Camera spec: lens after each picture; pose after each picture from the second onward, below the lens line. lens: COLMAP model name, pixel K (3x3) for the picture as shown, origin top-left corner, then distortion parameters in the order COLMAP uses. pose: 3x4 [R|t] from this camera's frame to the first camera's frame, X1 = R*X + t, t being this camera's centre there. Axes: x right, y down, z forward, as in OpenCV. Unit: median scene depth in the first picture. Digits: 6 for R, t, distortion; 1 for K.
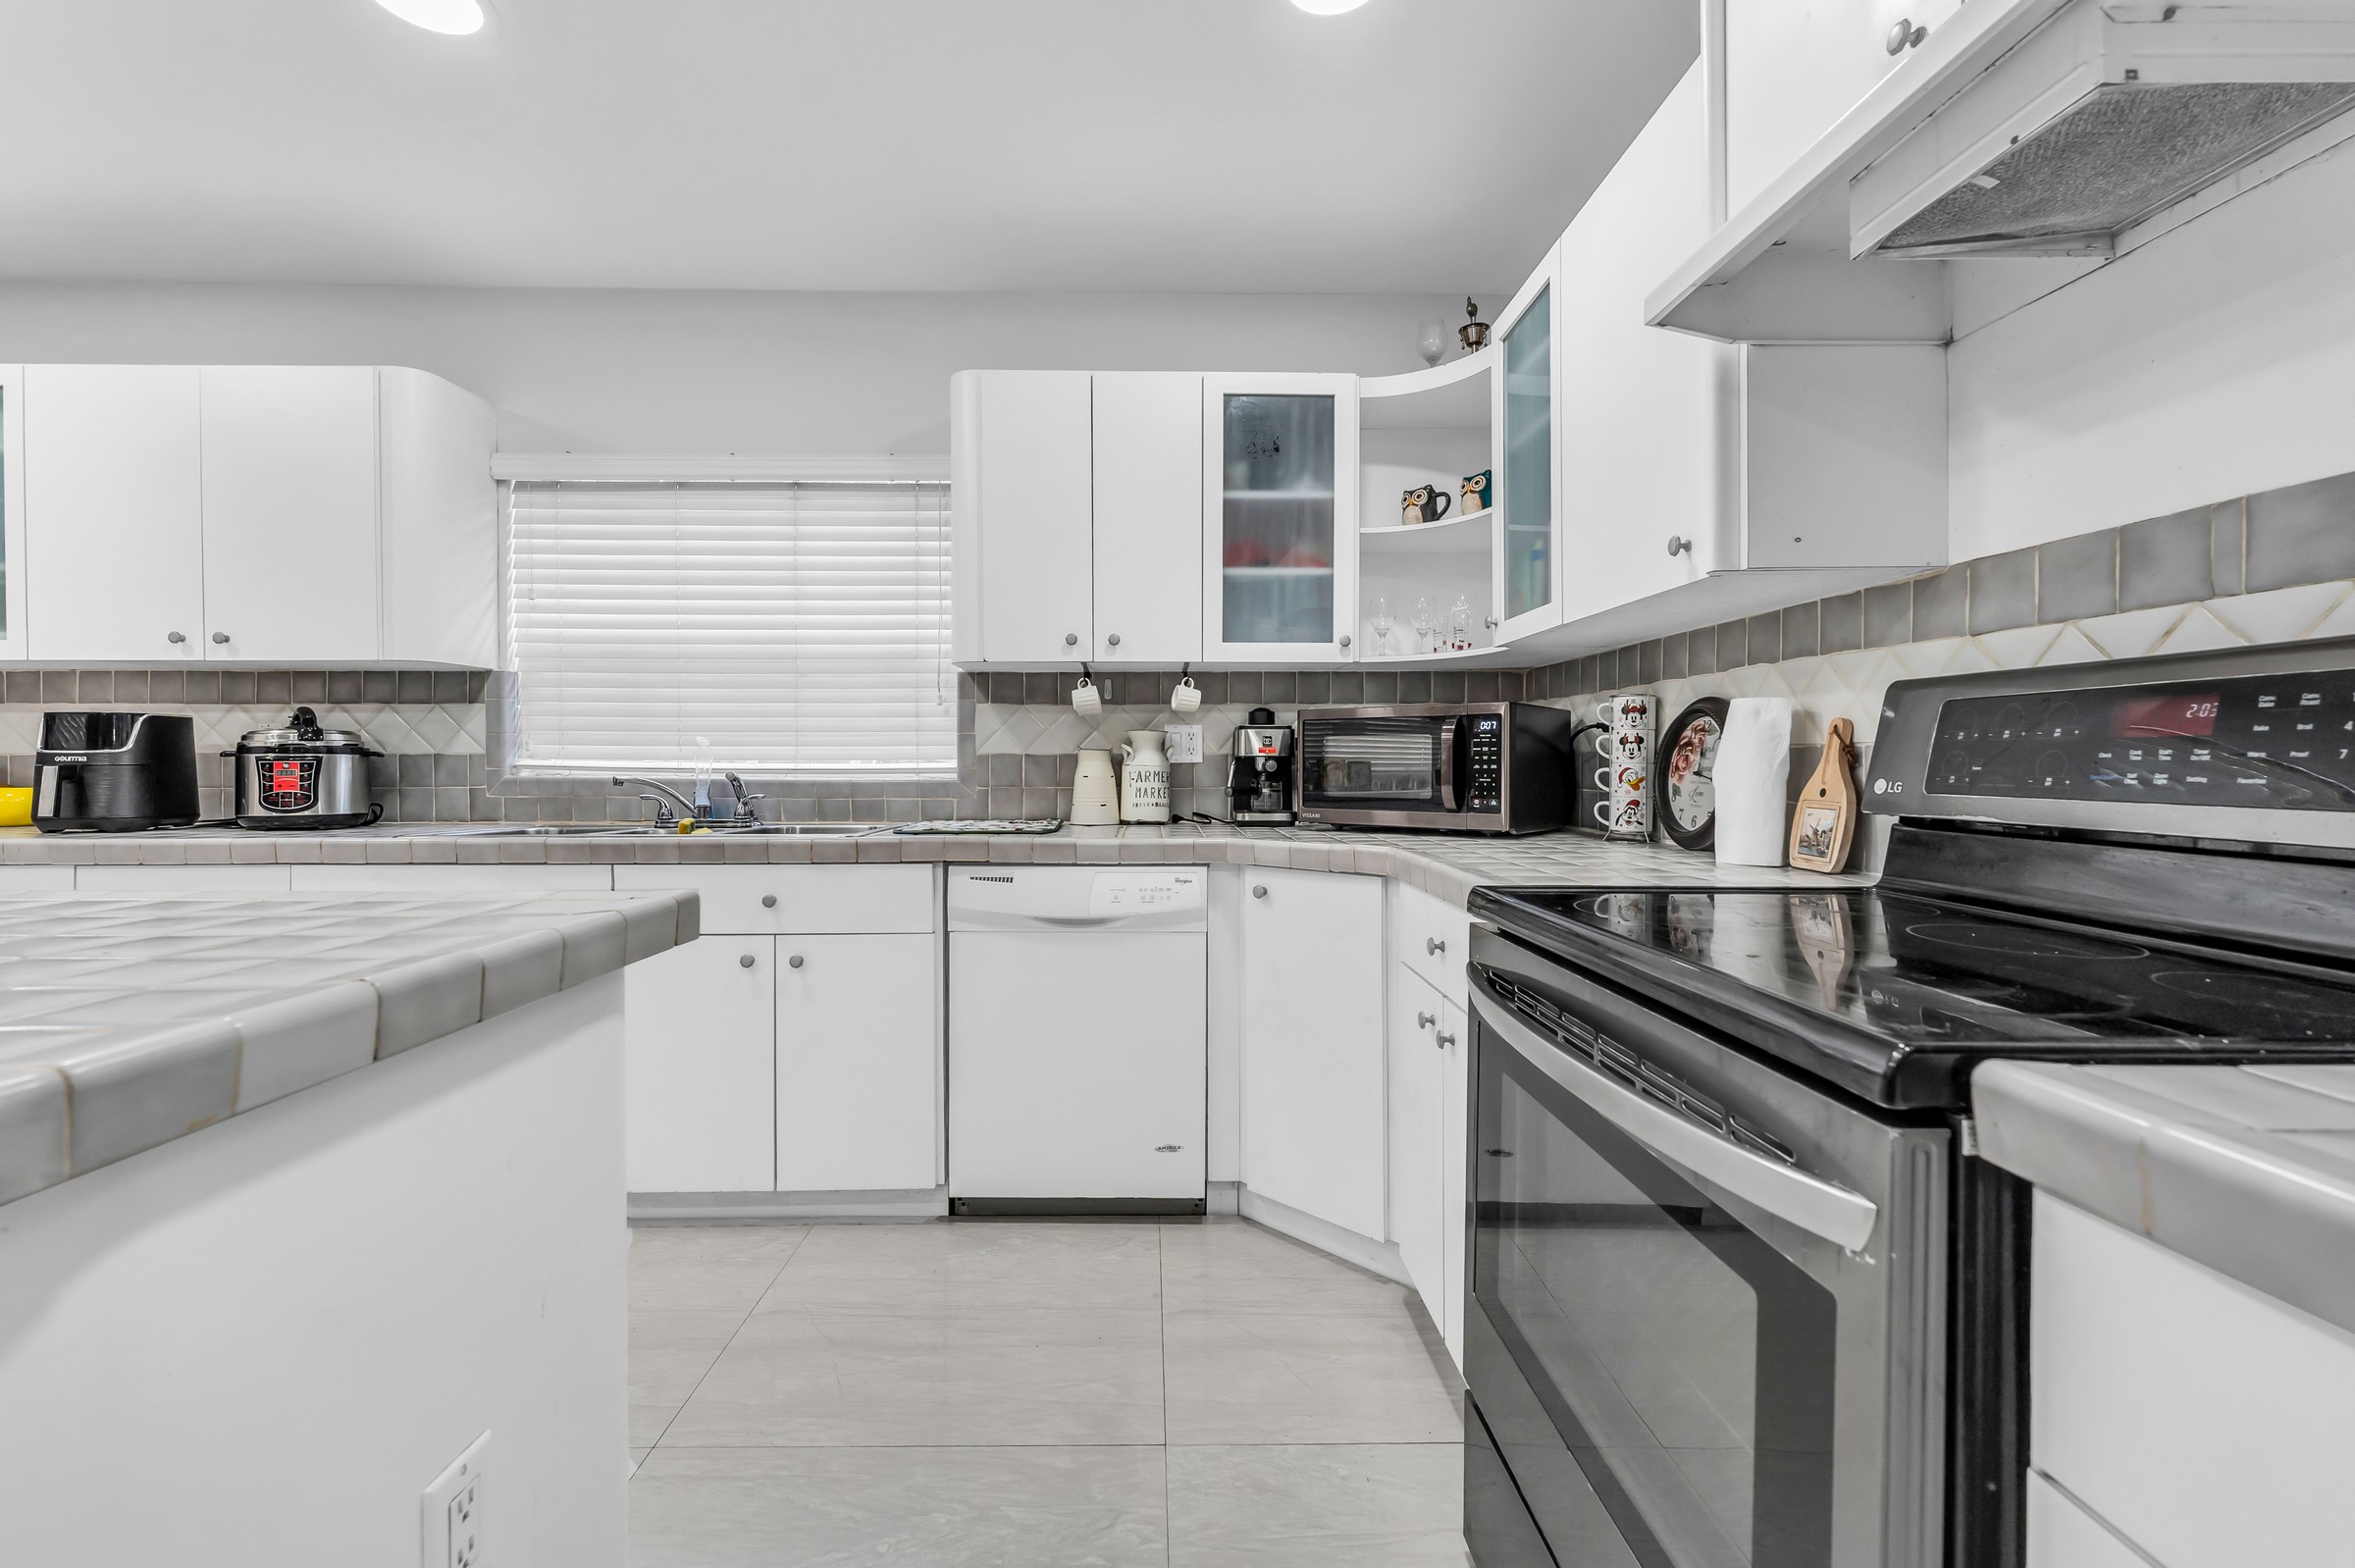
lens RADIAL K [[969.5, 0, 1168.1], [0, 969.5, 767.9], [0, 0, 1]] dist [0.003095, -0.000374]
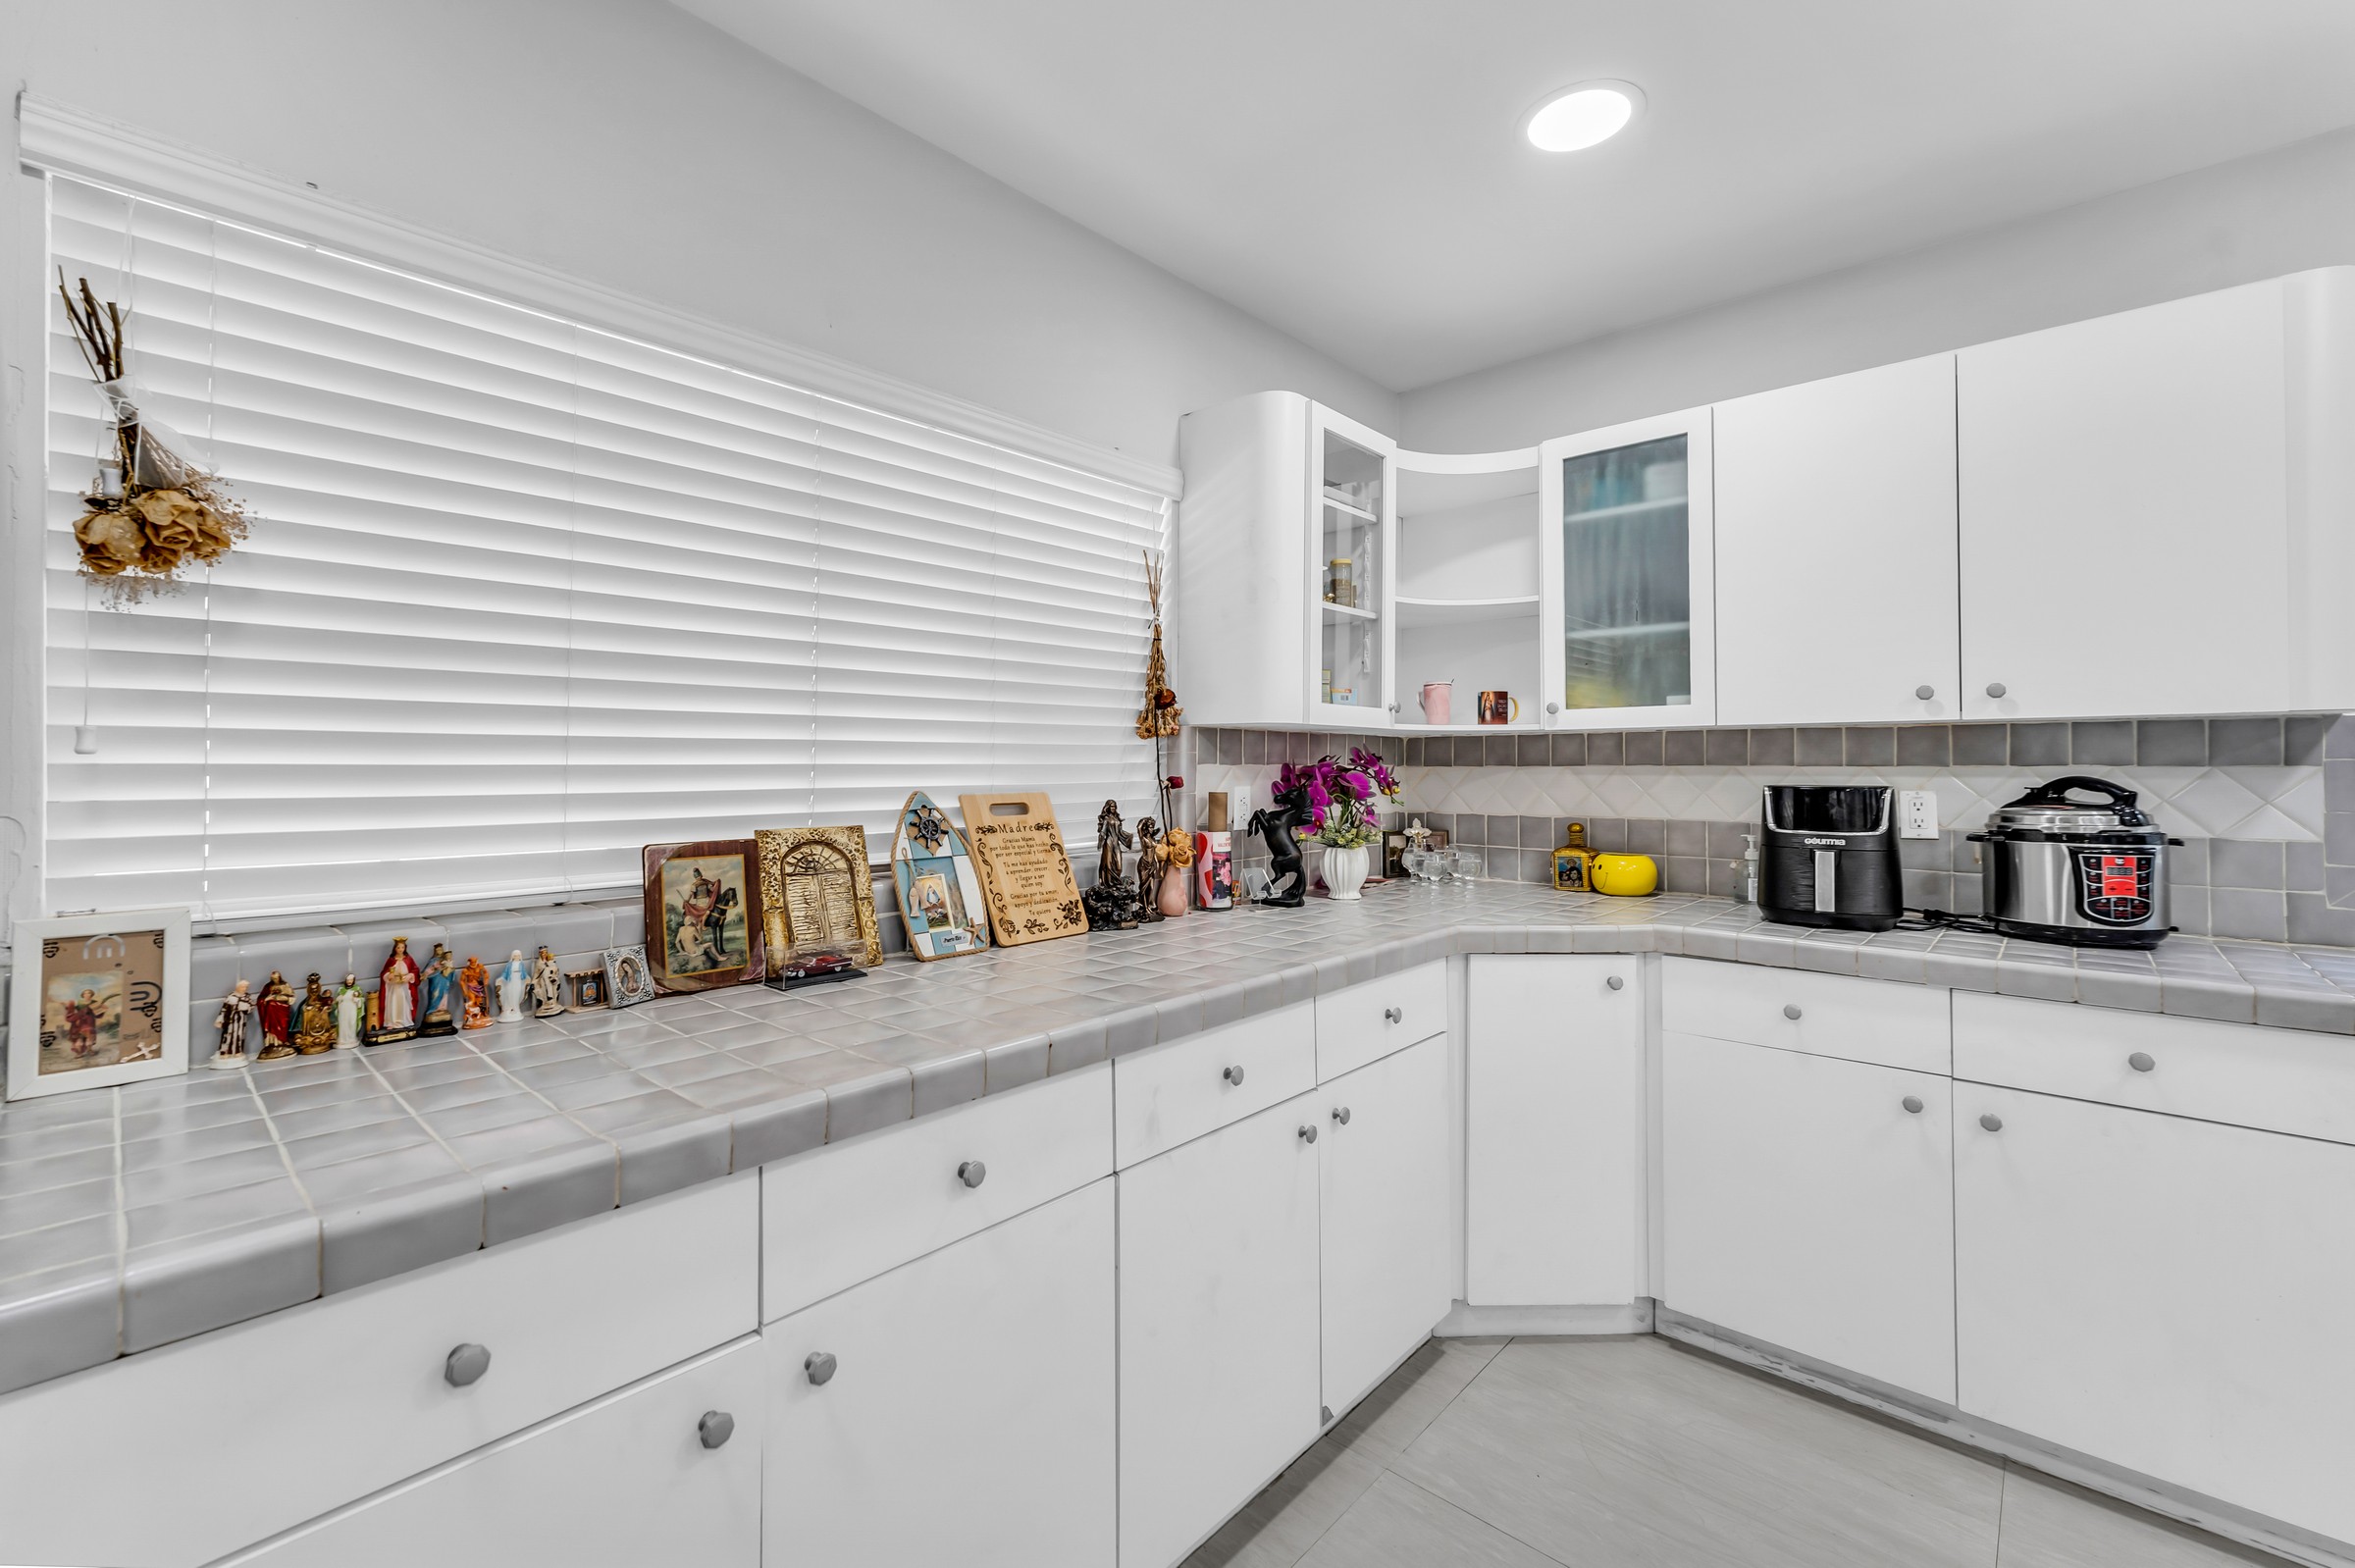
lens RADIAL K [[969.5, 0, 1154.4], [0, 969.5, 750.6], [0, 0, 1]] dist [0.003095, -0.000374]
pose [[0.727960, -0.007689, -0.685577, -0.930777], [-0.006636, 0.999811, -0.018260, -0.067368], [0.685588, 0.017842, 0.727771, -0.030590]]
